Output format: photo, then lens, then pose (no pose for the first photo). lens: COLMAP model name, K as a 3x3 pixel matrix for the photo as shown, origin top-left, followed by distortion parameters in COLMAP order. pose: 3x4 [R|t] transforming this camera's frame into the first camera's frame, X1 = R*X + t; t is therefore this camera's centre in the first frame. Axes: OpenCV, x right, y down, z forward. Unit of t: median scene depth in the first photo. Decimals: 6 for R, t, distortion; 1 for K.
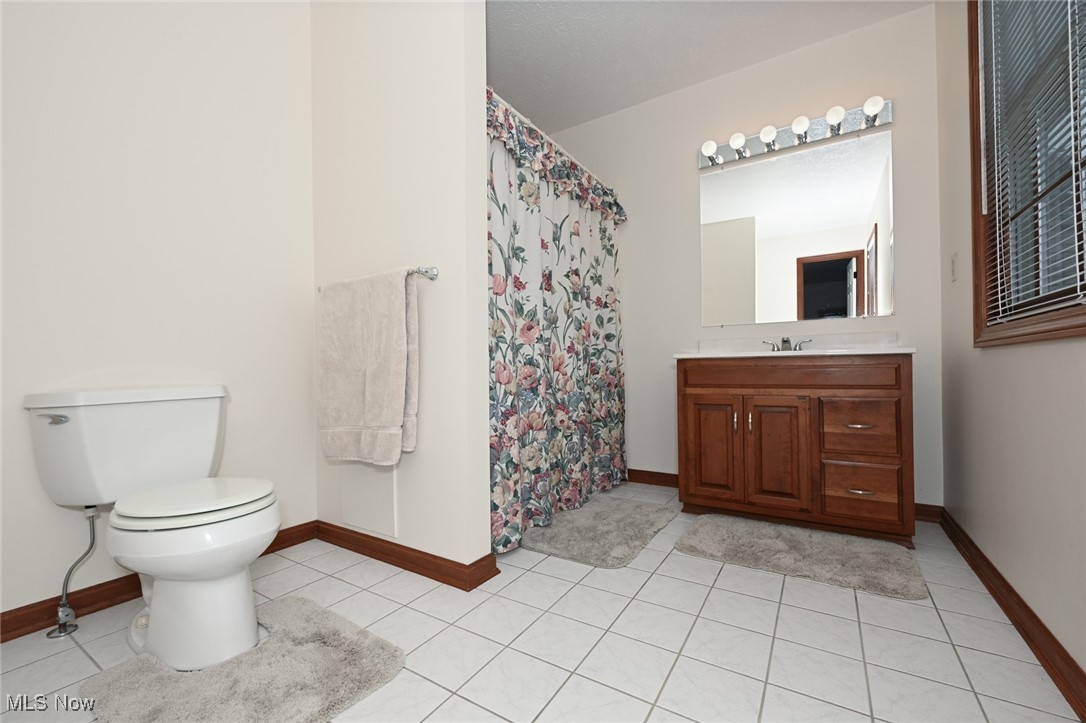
lens RADIAL K [[431.3, 0, 549.3], [0, 431.3, 366.5], [0, 0, 1]] dist [-0.002682, 0.000772]
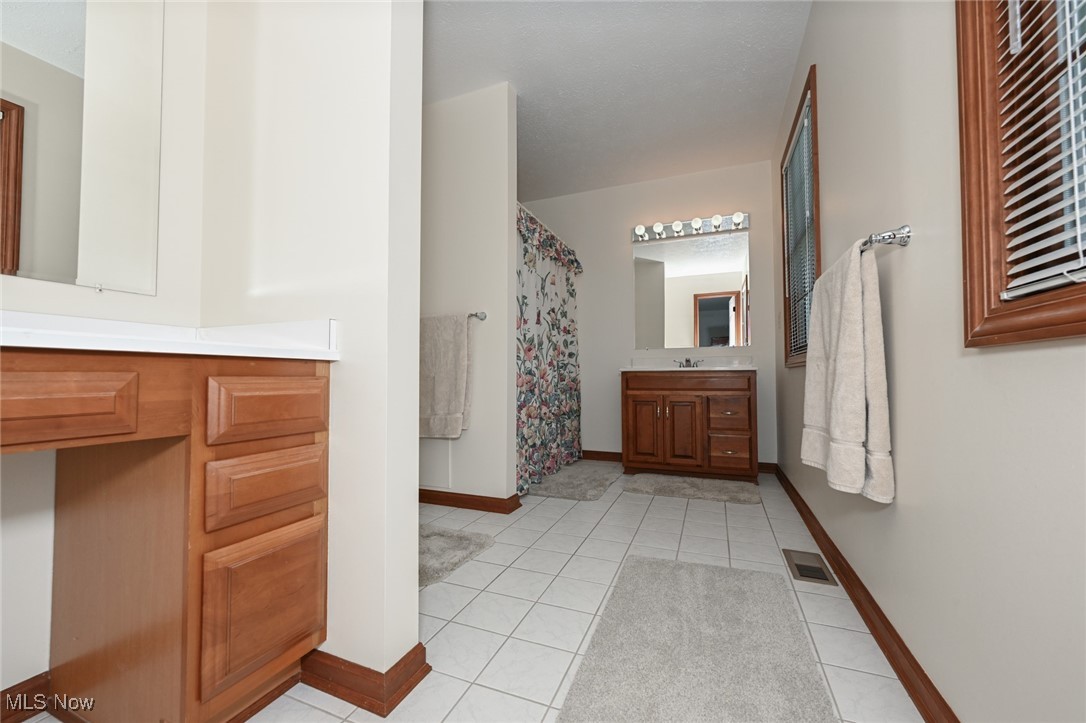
lens RADIAL K [[431.3, 0, 537.6], [0, 431.3, 362.7], [0, 0, 1]] dist [-0.002682, 0.000772]
pose [[0.984509, 0.015582, 0.174639, -0.277500], [-0.010404, 0.999480, -0.030527, 0.001006], [-0.175024, 0.028237, 0.984159, -0.471091]]
